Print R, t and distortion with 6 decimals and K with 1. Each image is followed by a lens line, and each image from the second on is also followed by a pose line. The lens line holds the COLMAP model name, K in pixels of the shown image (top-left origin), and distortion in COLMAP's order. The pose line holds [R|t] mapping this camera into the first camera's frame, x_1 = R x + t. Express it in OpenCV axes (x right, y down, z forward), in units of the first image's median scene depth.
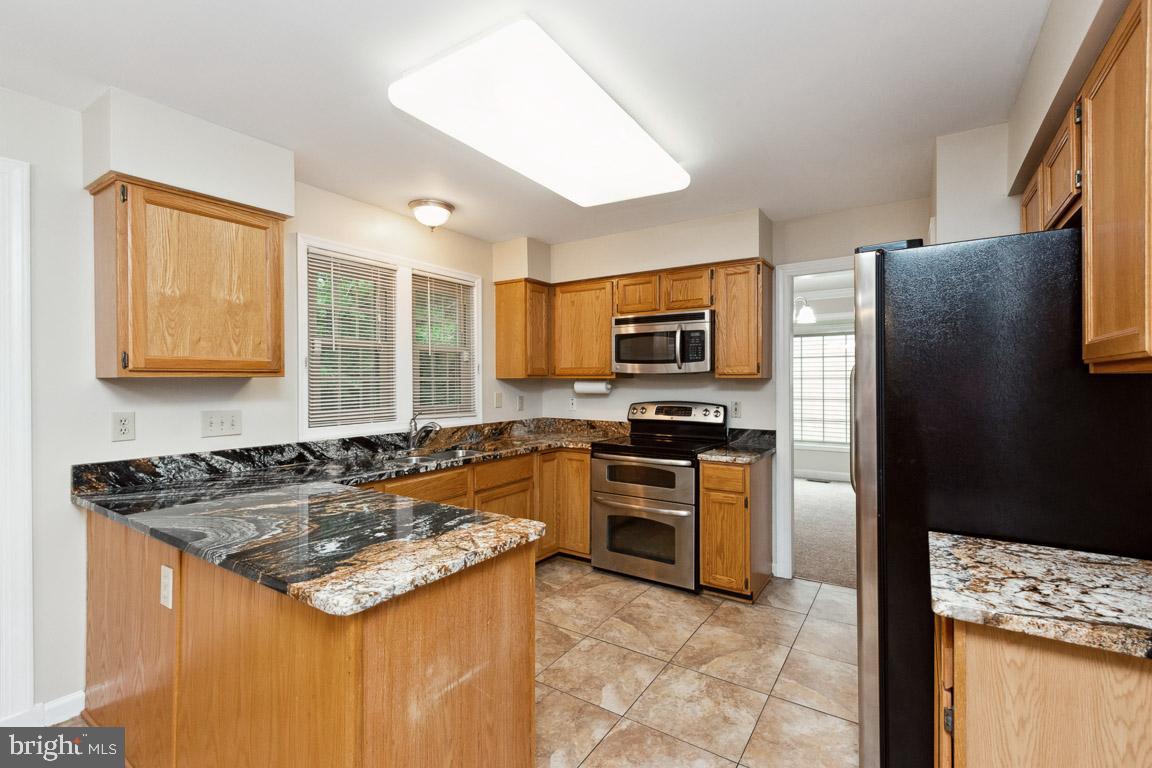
lens RADIAL K [[519.1, 0, 580.7], [0, 519.1, 377.1], [0, 0, 1]] dist [0.008892, 0.000104]
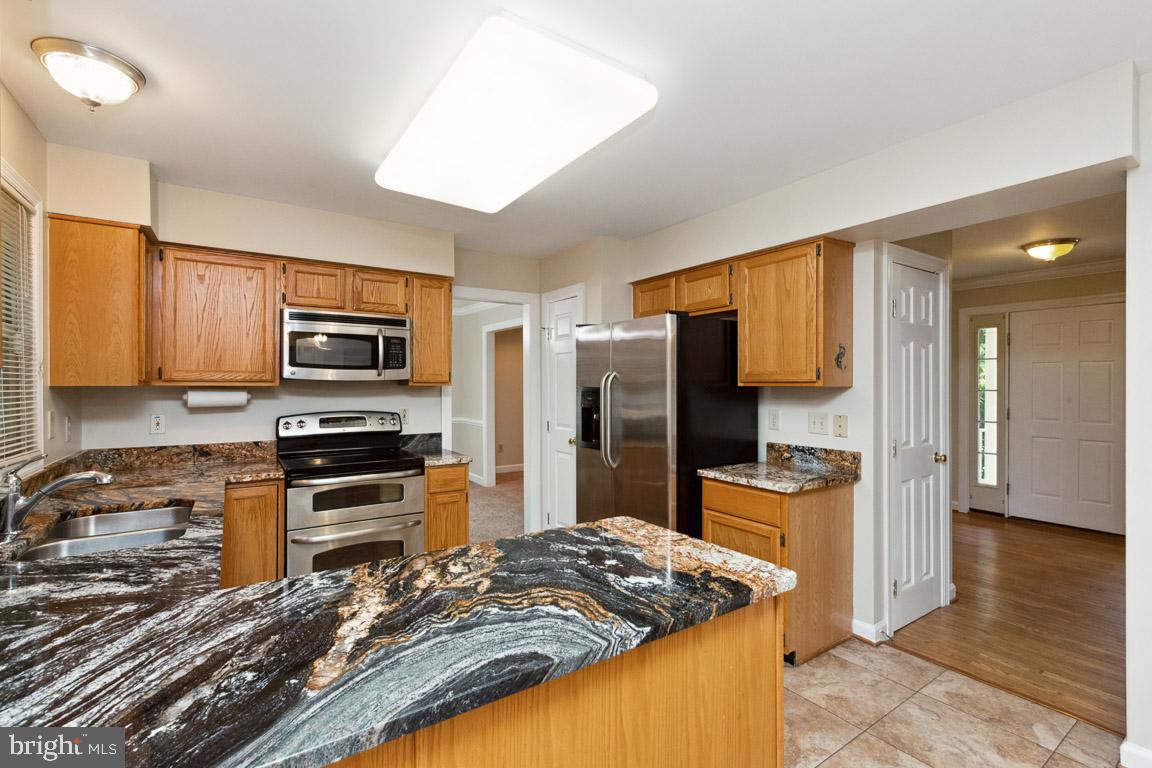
lens RADIAL K [[519.1, 0, 575.1], [0, 519.1, 380.8], [0, 0, 1]] dist [0.008892, 0.000104]
pose [[0.380221, 0.007748, 0.924863, -0.608641], [-0.005937, 0.999965, -0.005937, -0.004268], [-0.924877, -0.003234, 0.380253, 0.346595]]
